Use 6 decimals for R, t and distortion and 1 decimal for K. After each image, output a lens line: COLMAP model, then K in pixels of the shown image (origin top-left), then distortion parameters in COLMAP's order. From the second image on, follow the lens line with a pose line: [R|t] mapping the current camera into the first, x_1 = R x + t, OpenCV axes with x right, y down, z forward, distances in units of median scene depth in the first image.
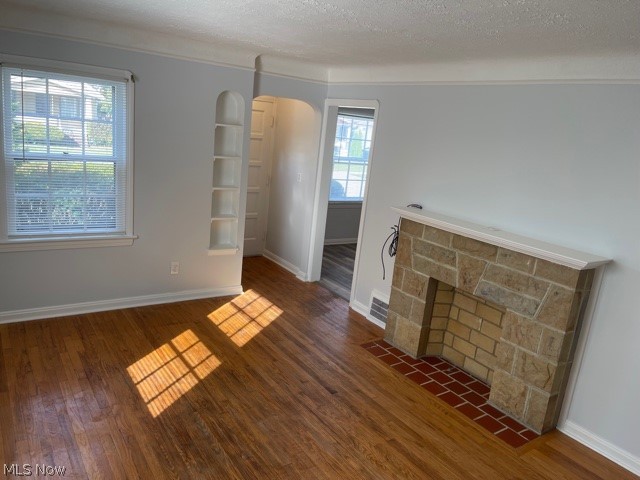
lens RADIAL K [[483.6, 0, 320.0], [0, 483.6, 240.0], [0, 0, 1]] dist [0.072664, -0.094308]
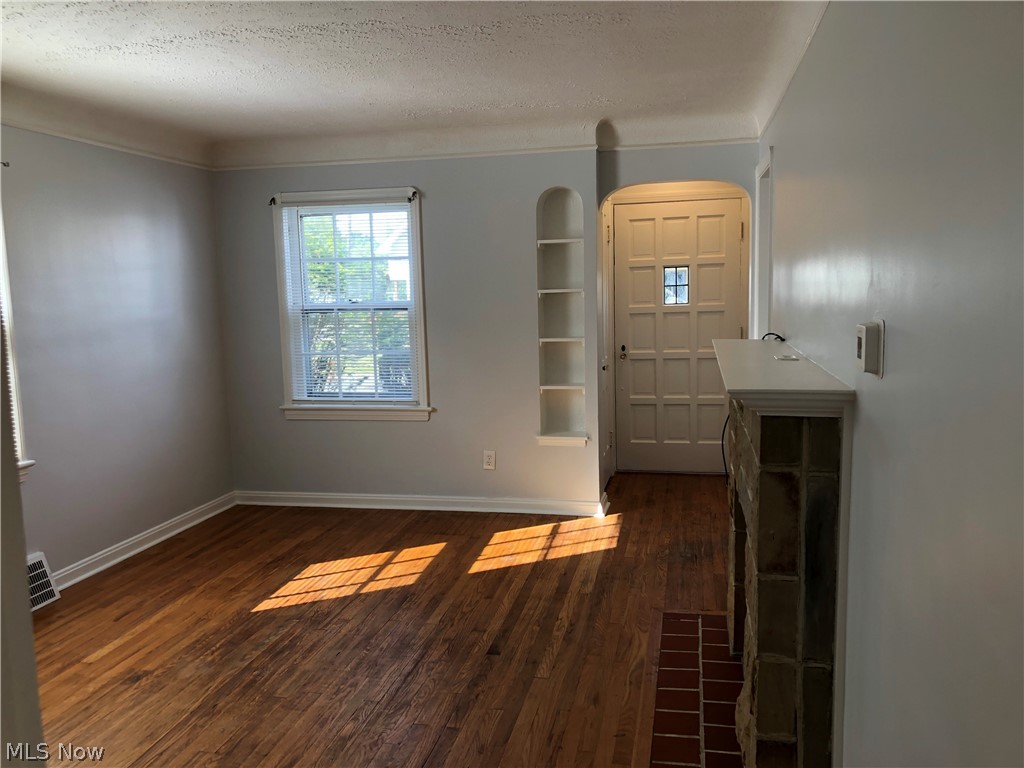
lens RADIAL K [[846.6, 0, 512.0], [0, 846.6, 384.0], [0, 0, 1]] dist [0.017889, -0.001228]
pose [[0.680384, -0.031095, -0.732196, 0.684772], [-0.076284, 0.990667, -0.112958, 0.098562], [0.728875, 0.132710, 0.671662, 0.271916]]
